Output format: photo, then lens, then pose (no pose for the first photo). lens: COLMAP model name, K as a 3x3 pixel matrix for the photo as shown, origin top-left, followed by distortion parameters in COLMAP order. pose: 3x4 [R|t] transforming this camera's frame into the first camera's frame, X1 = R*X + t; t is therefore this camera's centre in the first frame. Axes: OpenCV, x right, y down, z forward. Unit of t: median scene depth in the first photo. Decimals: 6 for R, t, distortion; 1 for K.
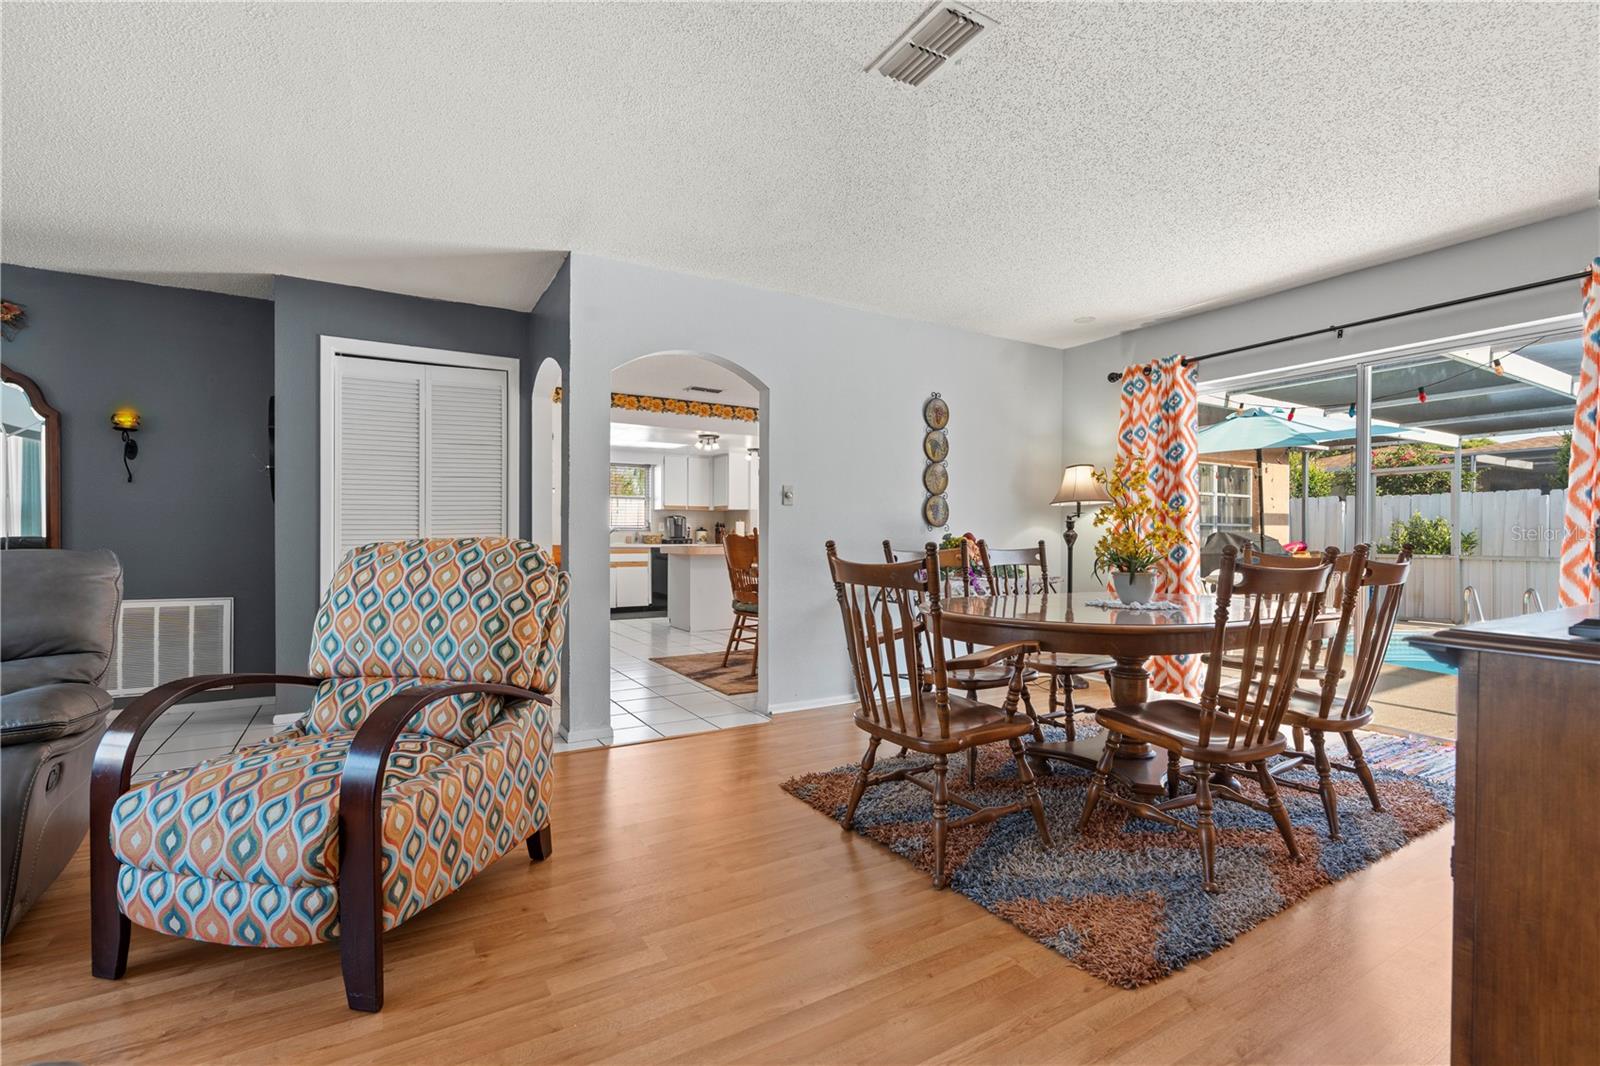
lens RADIAL K [[724.8, 0, 798.7], [0, 724.8, 535.9], [0, 0, 1]] dist [-0.007092, 0.006564]
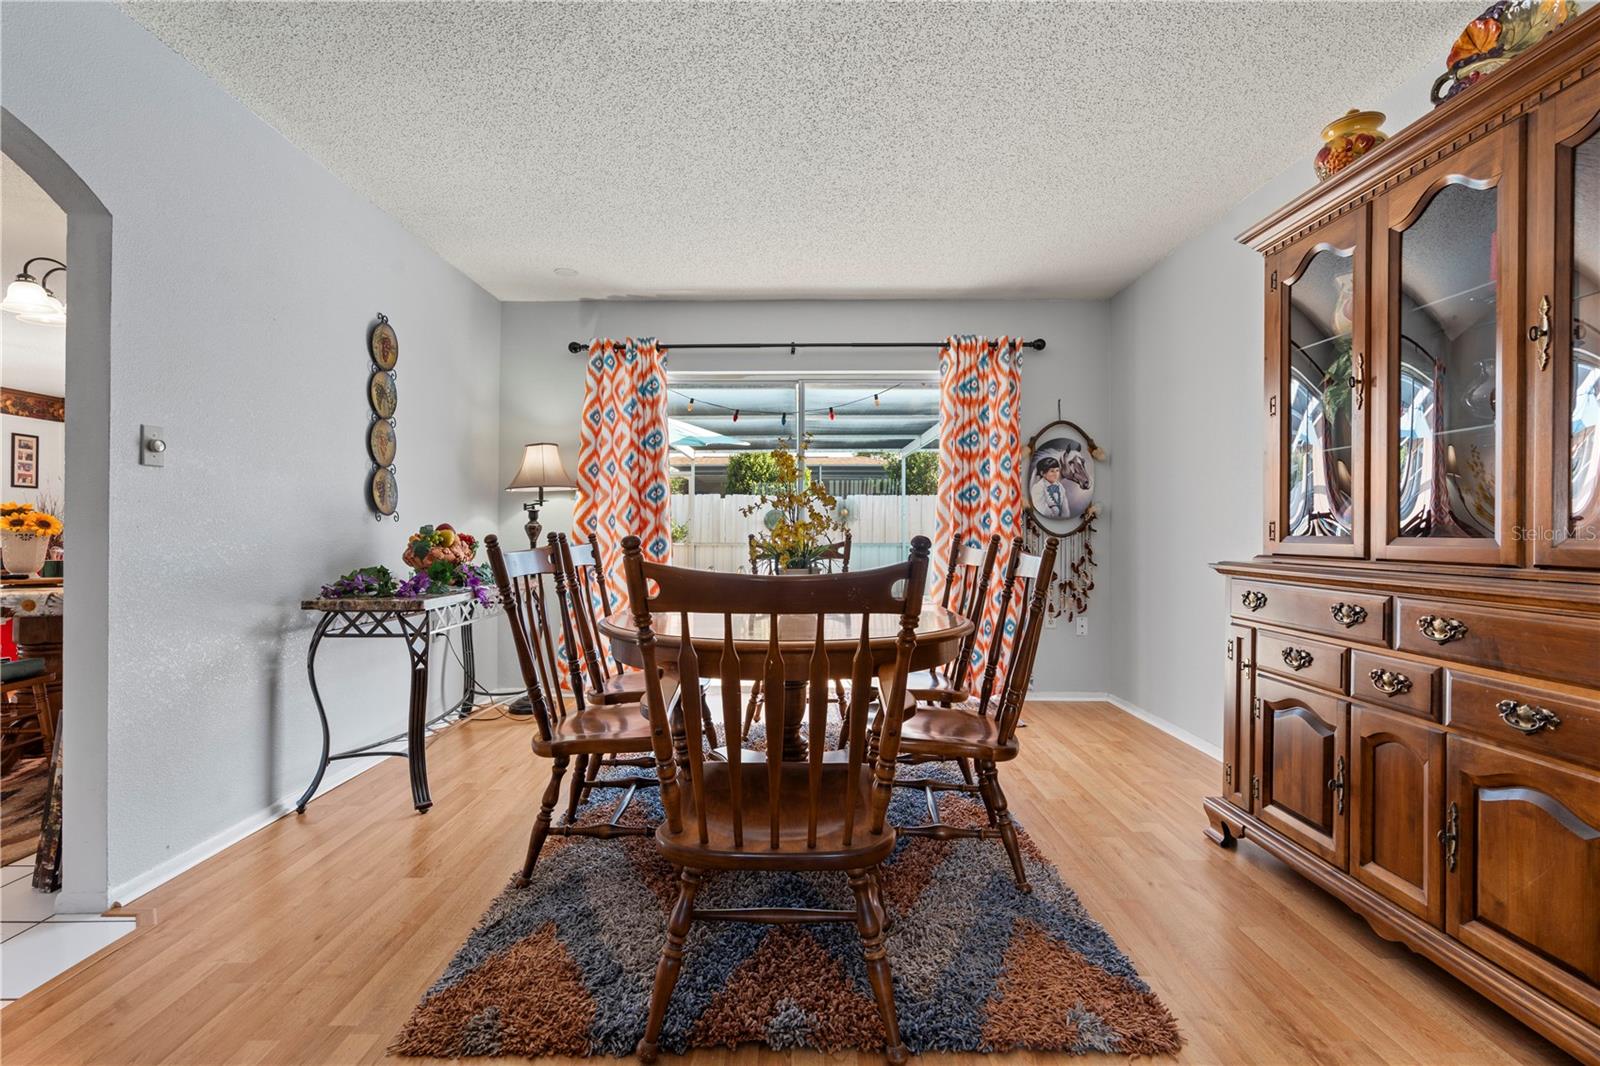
lens RADIAL K [[722.4, 0, 797.3], [0, 722.4, 529.4], [0, 0, 1]] dist [-0.005335, 0.005079]
pose [[0.517855, -0.002938, 0.855464, -0.221501], [0.002246, 0.999995, 0.002075, 0.000253], [-0.855466, 0.000847, 0.517859, 0.399663]]
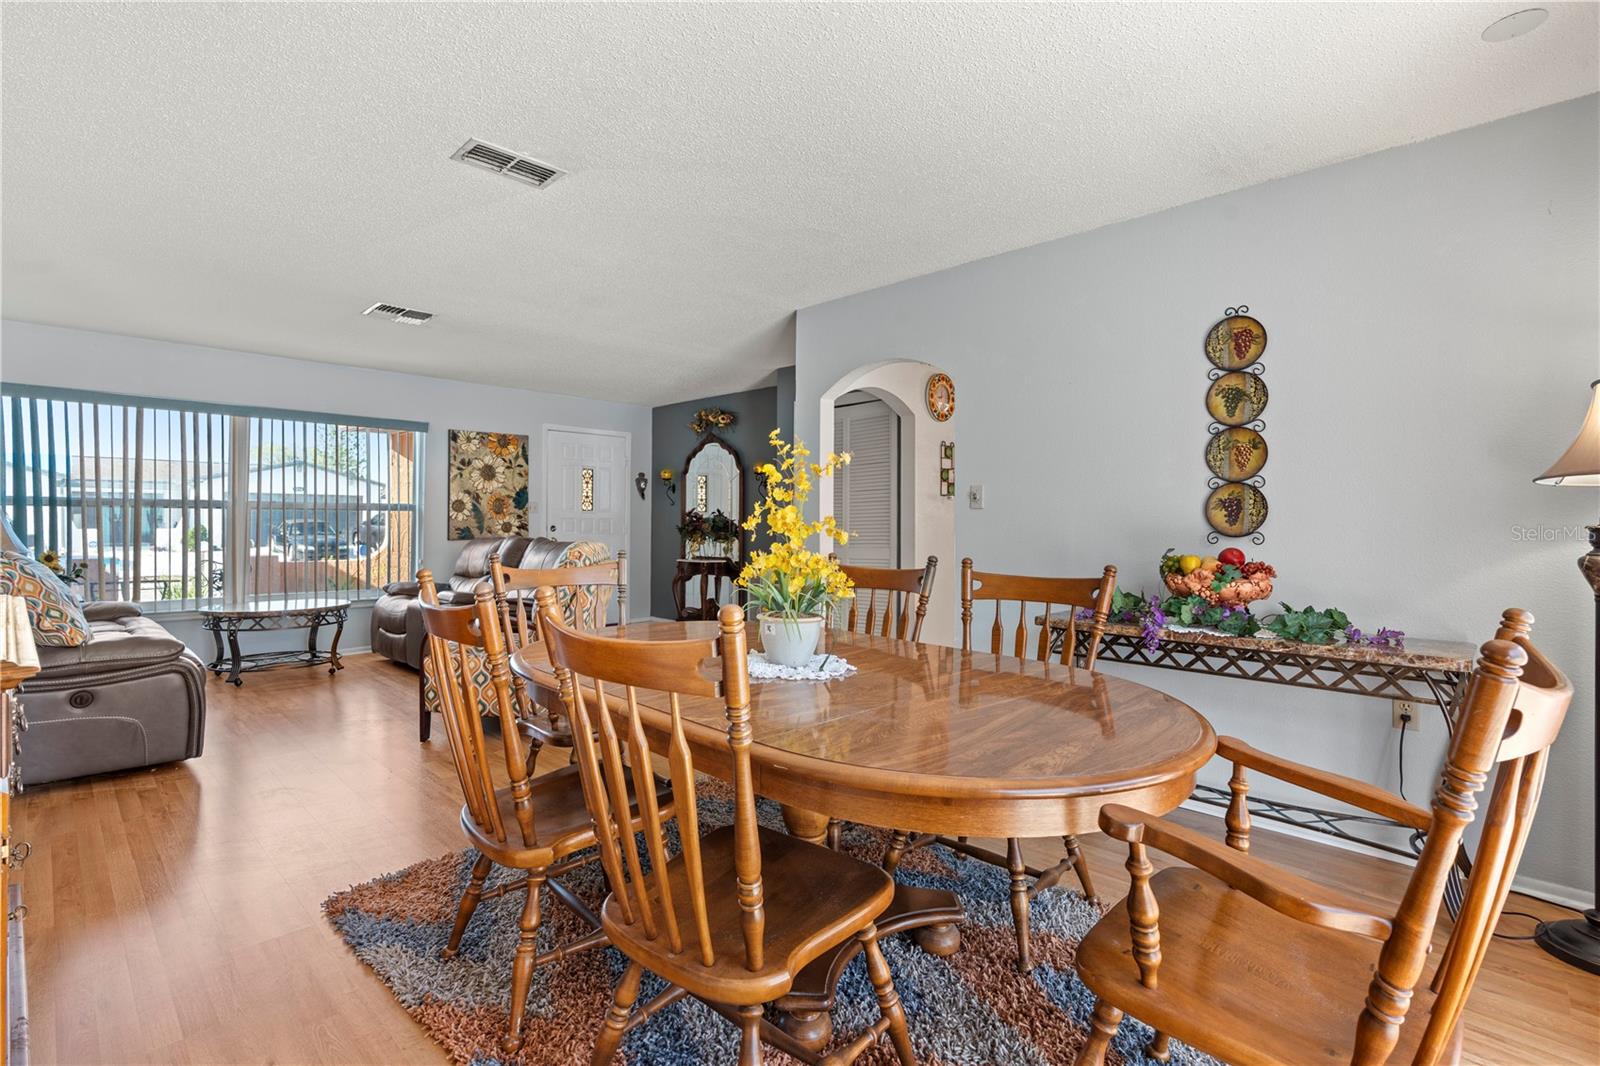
lens RADIAL K [[755.2, 0, 794.9], [0, 755.2, 506.6], [0, 0, 1]] dist [0.000790, 0.000277]
pose [[0.245985, -0.020285, -0.969061, 0.841314], [-0.005671, 0.999734, -0.022366, -0.025485], [0.969257, 0.010997, 0.245805, 0.618010]]
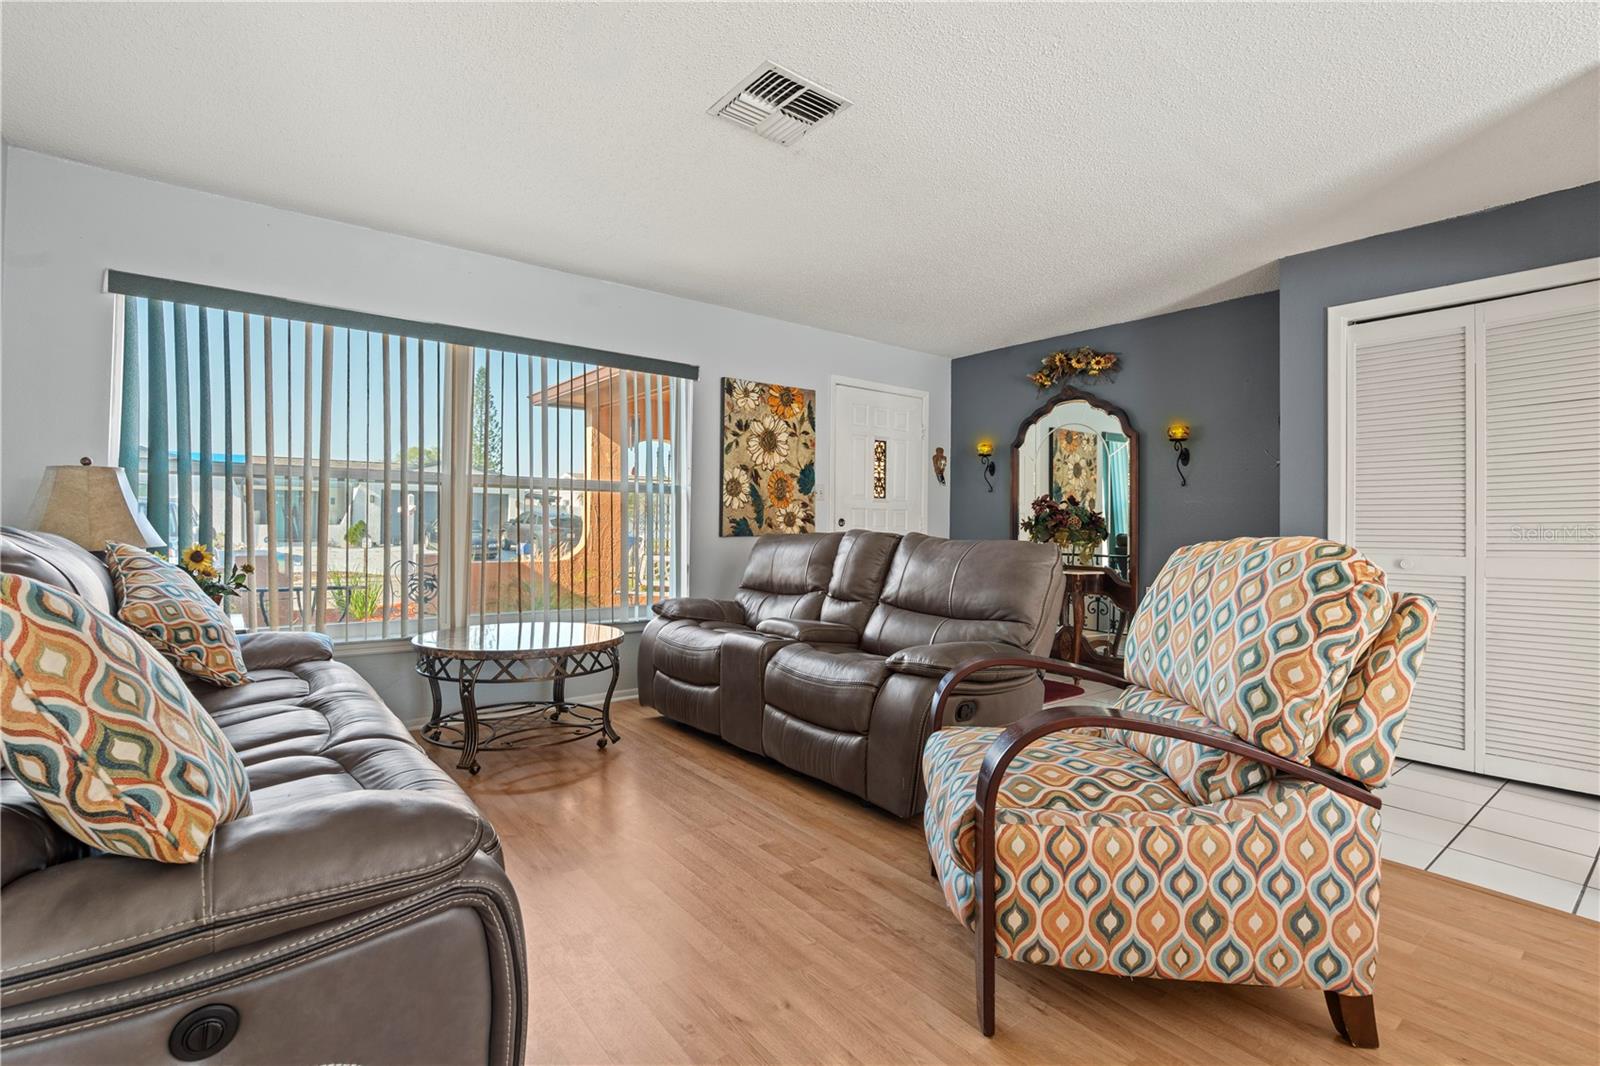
lens RADIAL K [[734.2, 0, 788.4], [0, 734.2, 503.1], [0, 0, 1]] dist [-0.005157, 0.000204]
pose [[0.117641, -0.029168, -0.992628, 0.138330], [-0.015493, 0.999393, -0.031203, -0.001038], [0.992935, 0.019049, 0.117118, 0.242083]]
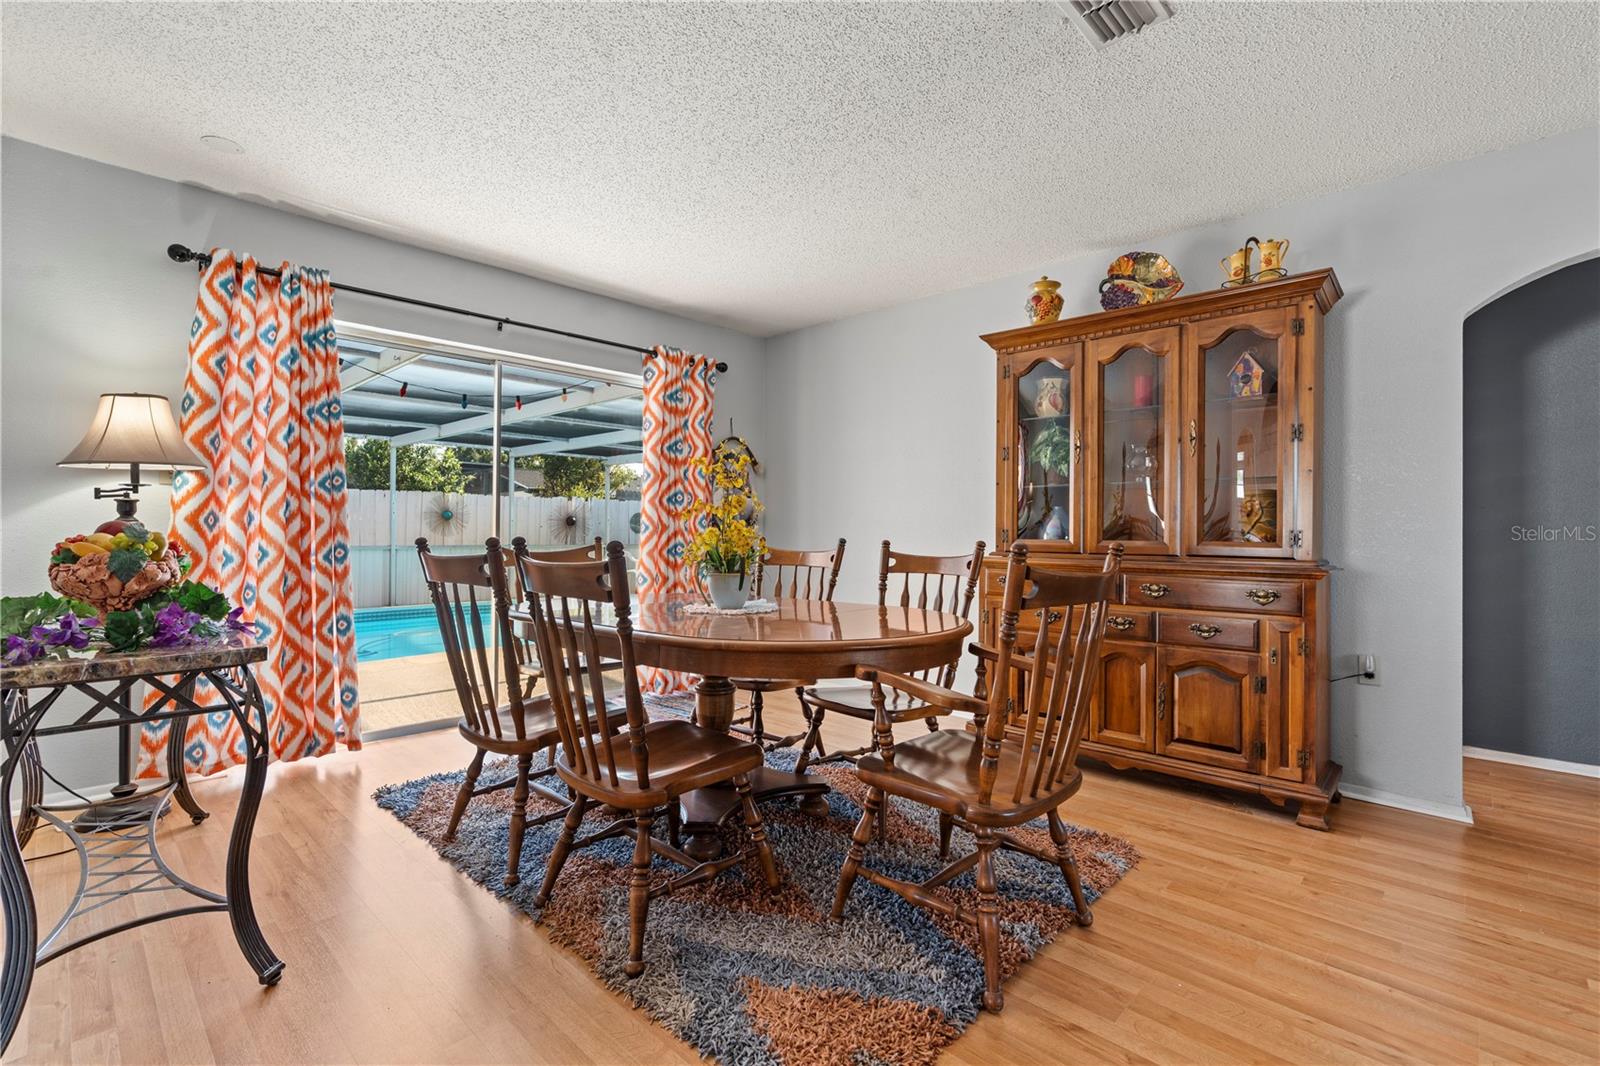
lens RADIAL K [[722.4, 0, 797.3], [0, 722.4, 529.4], [0, 0, 1]] dist [-0.005335, 0.005079]
pose [[-0.259483, -0.001847, 0.965746, -0.313905], [-0.006322, 0.999980, 0.000214, -0.003060], [-0.965727, -0.006049, -0.259489, 0.851314]]
